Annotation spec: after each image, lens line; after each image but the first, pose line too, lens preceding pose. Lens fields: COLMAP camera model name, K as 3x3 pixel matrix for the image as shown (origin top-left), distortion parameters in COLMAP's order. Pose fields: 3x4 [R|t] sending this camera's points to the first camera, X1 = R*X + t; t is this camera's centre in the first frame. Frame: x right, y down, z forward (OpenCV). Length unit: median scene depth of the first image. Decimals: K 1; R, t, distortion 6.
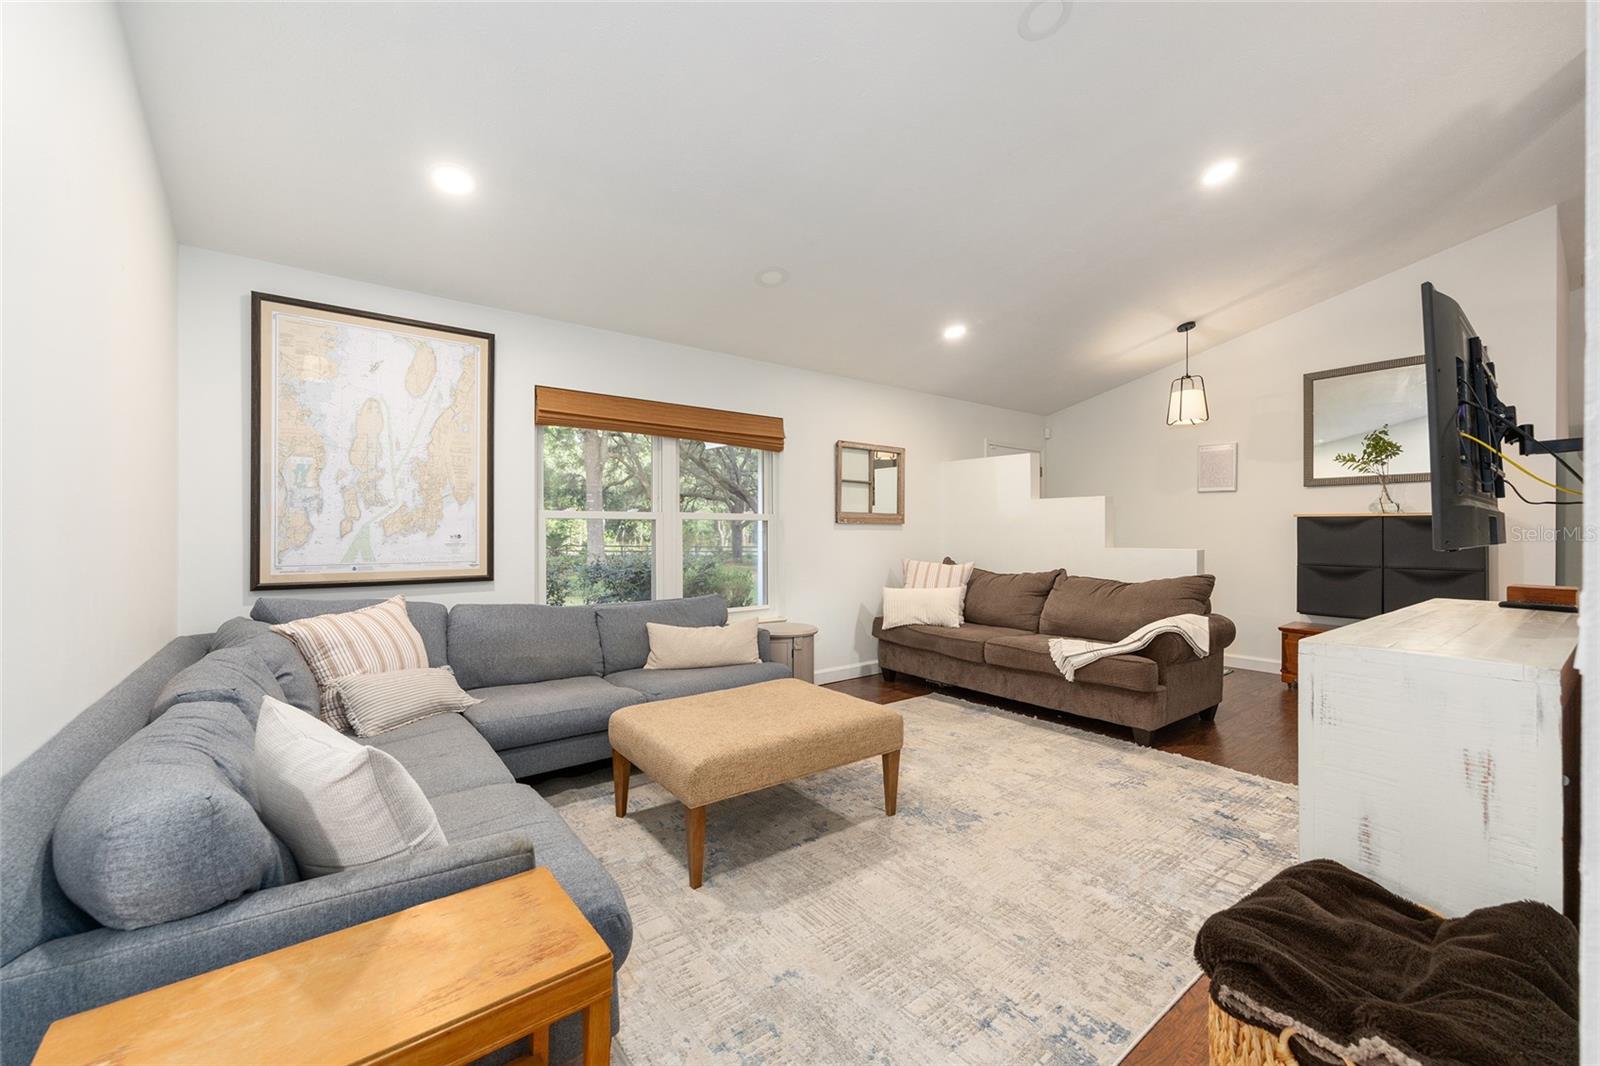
lens RADIAL K [[637.4, 0, 800.0], [0, 637.4, 533.0], [0, 0, 1]] dist [-0.001987, -0.000423]
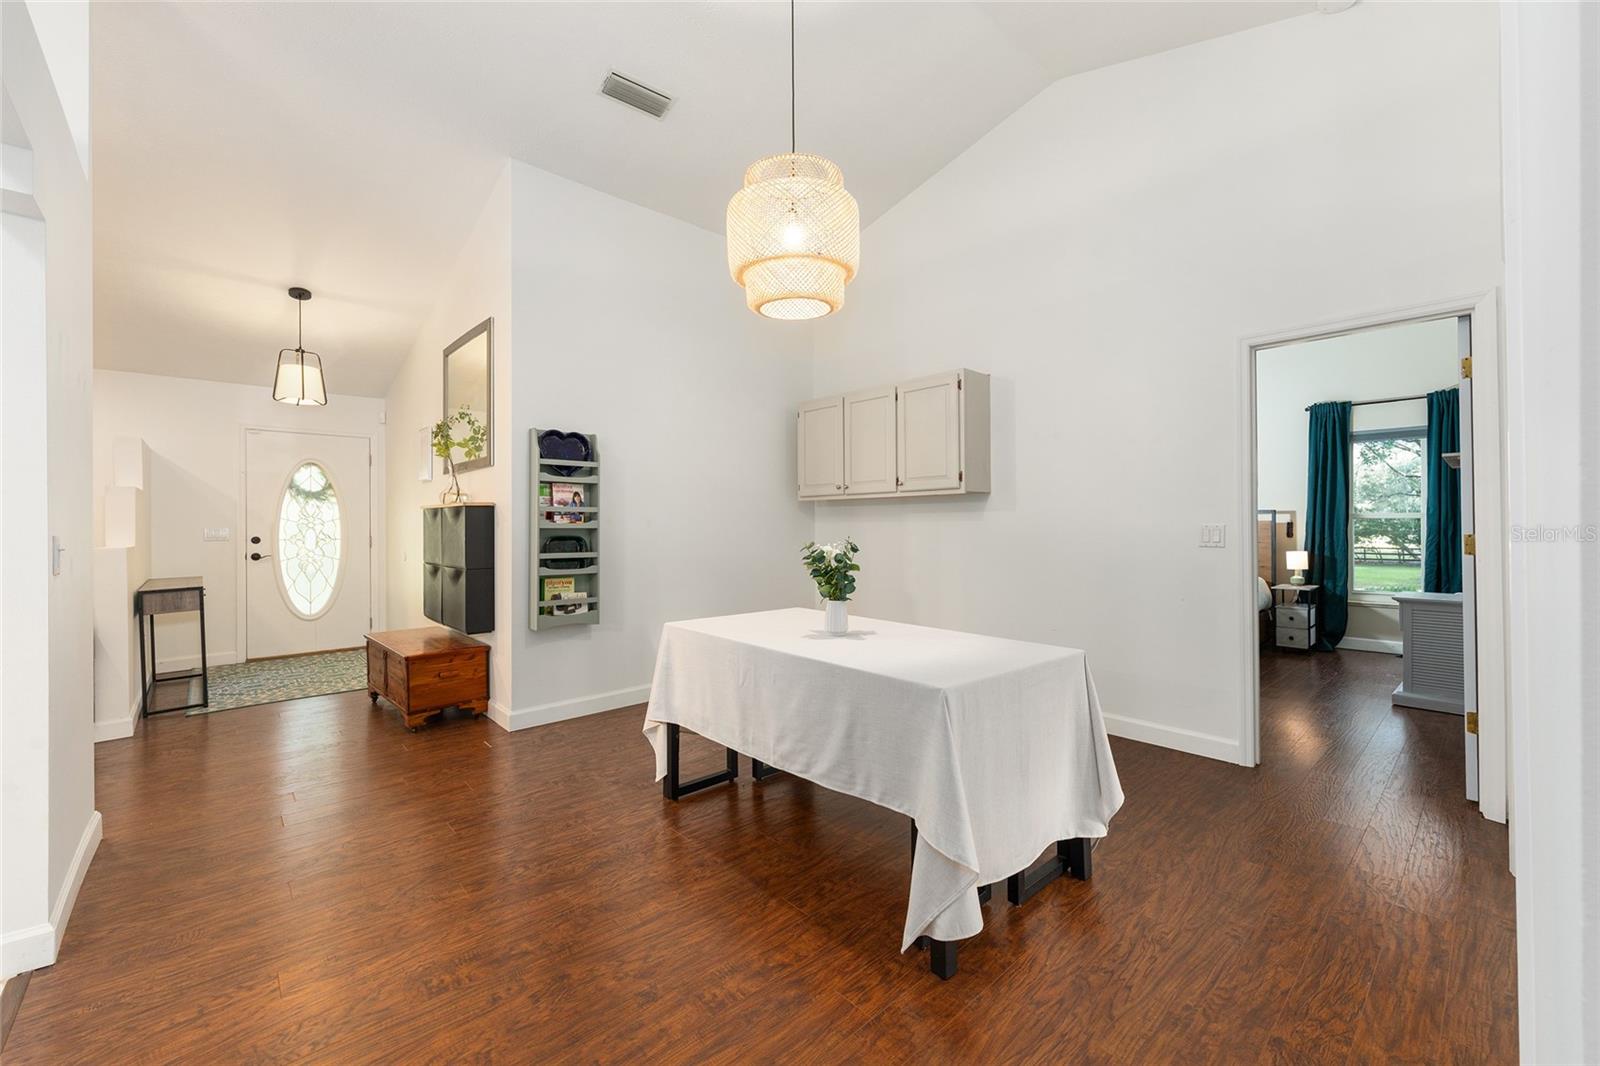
lens RADIAL K [[651.8, 0, 802.7], [0, 651.8, 527.9], [0, 0, 1]] dist [-0.003250, -0.000453]
pose [[0.995373, -0.005399, 0.095940, 1.752135], [0.006190, 0.999949, -0.007945, 0.020692], [-0.095892, 0.008502, 0.995355, 0.039429]]
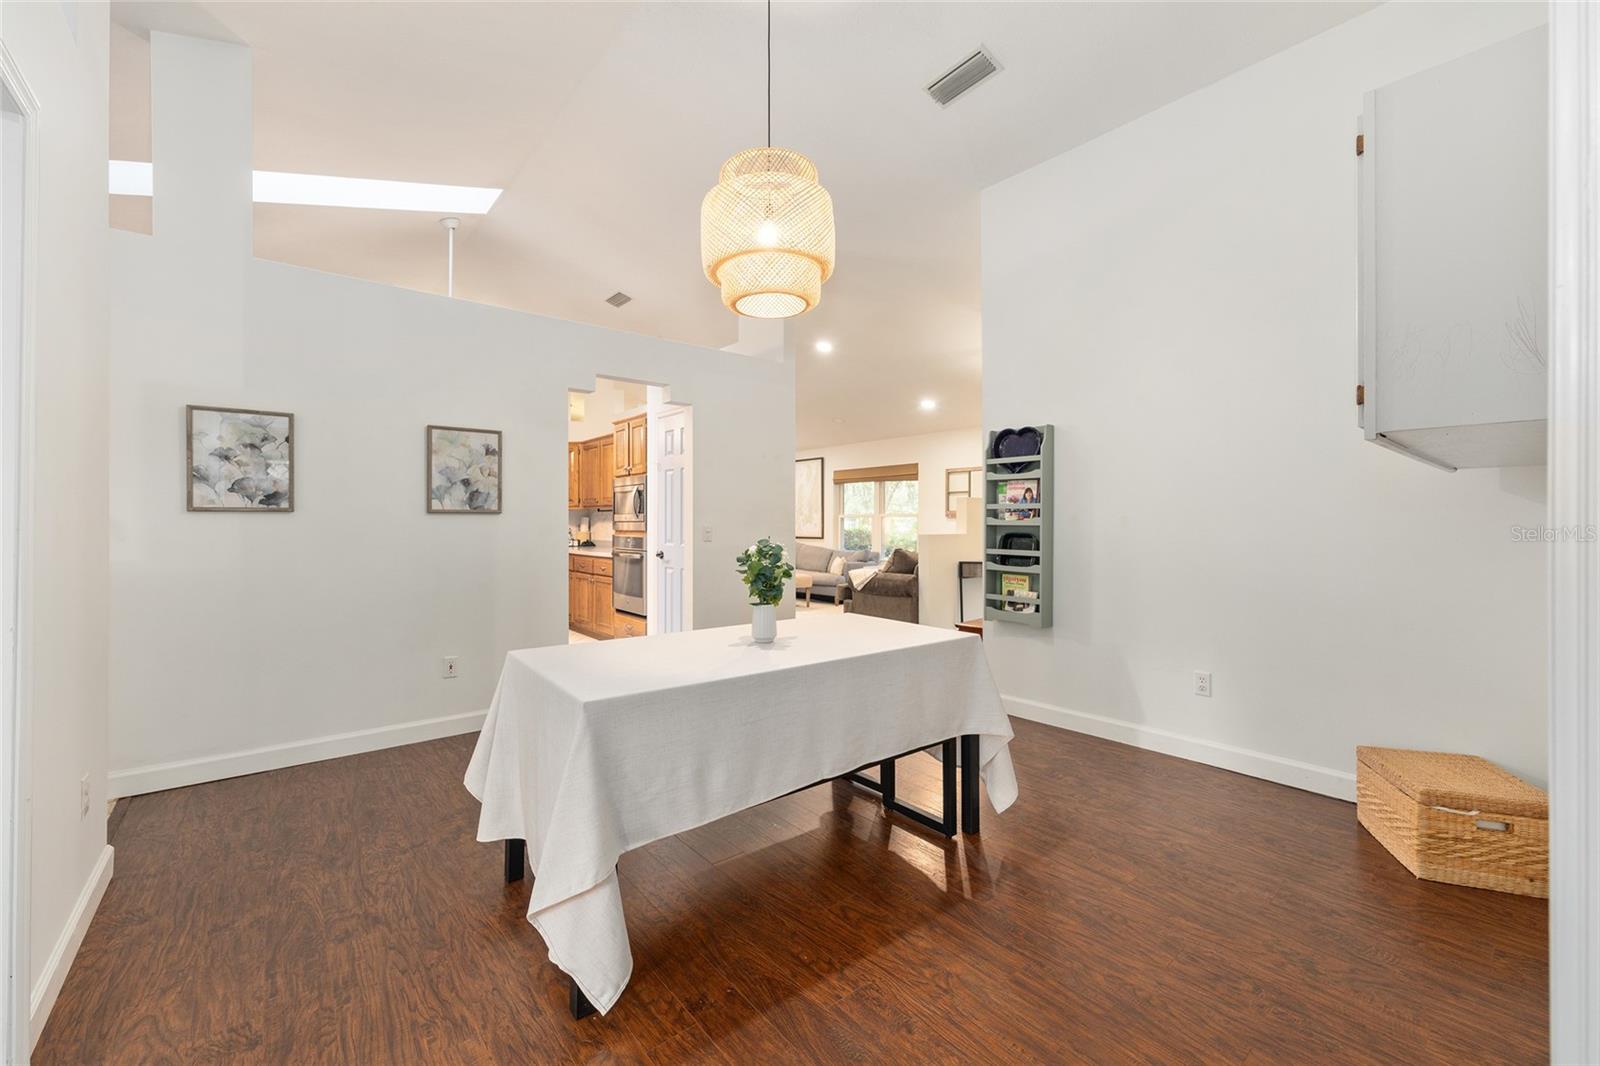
lens RADIAL K [[637.4, 0, 800.0], [0, 637.4, 533.0], [0, 0, 1]] dist [-0.001987, -0.000423]
pose [[0.037223, 0.011965, -0.999235, 2.527858], [-0.006334, 0.999911, 0.011737, 0.012650], [0.999287, 0.005892, 0.037295, 0.777247]]
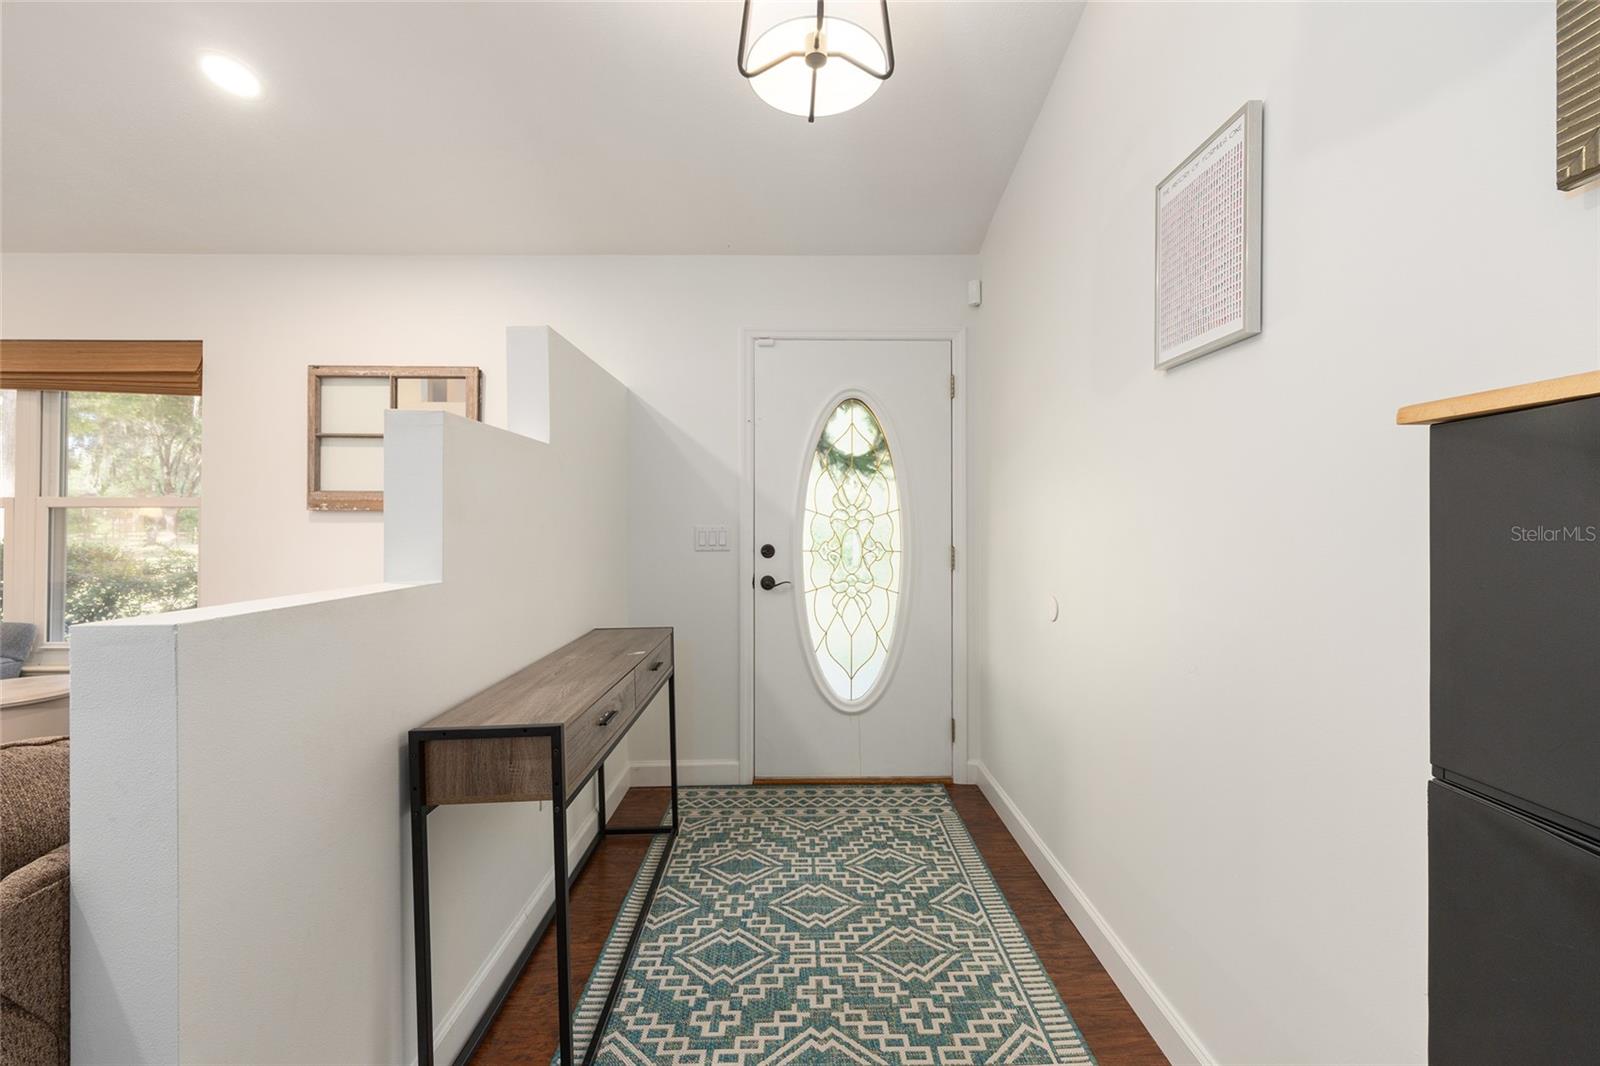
lens RADIAL K [[637.4, 0, 800.0], [0, 637.4, 533.0], [0, 0, 1]] dist [-0.001987, -0.000423]
pose [[0.797629, 0.008801, -0.603085, 1.078453], [-0.002536, 0.999934, 0.011239, -0.003918], [0.603144, -0.007435, 0.797598, 1.158431]]
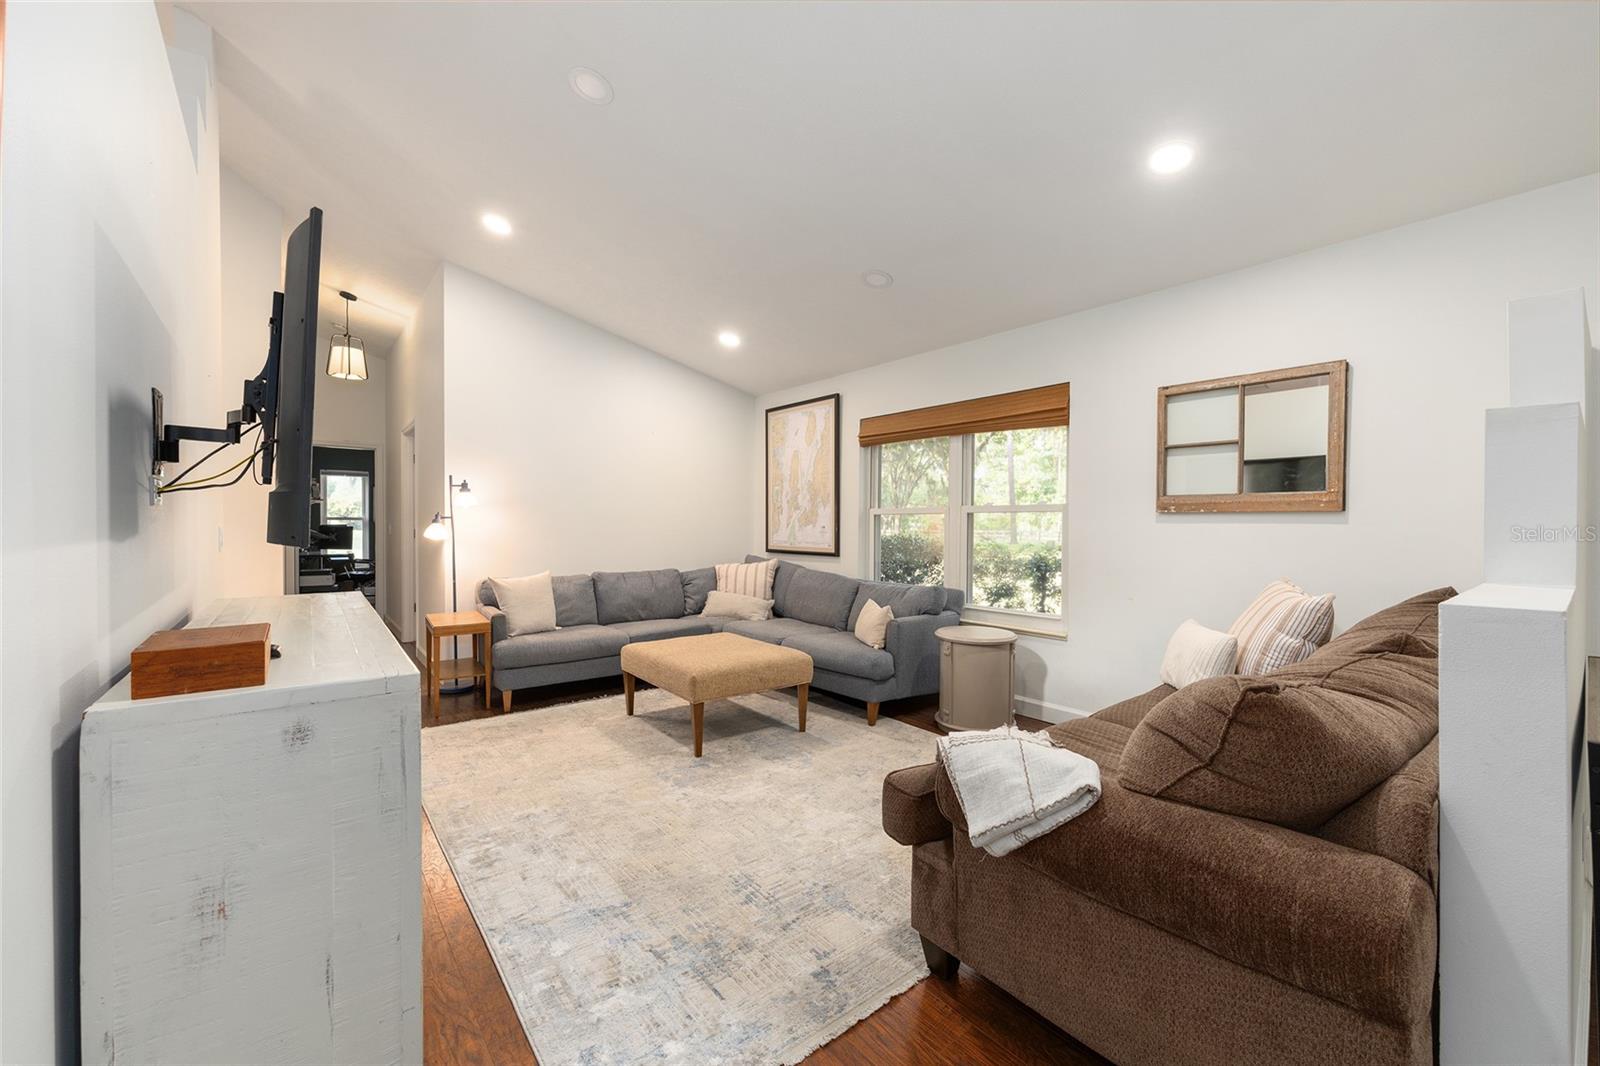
lens RADIAL K [[637.4, 0, 800.0], [0, 637.4, 533.0], [0, 0, 1]] dist [-0.001987, -0.000423]
pose [[0.011940, 0.013644, -0.999836, 1.023834], [-0.007226, 0.999882, 0.013559, -0.001347], [0.999903, 0.007063, 0.012037, 0.890064]]
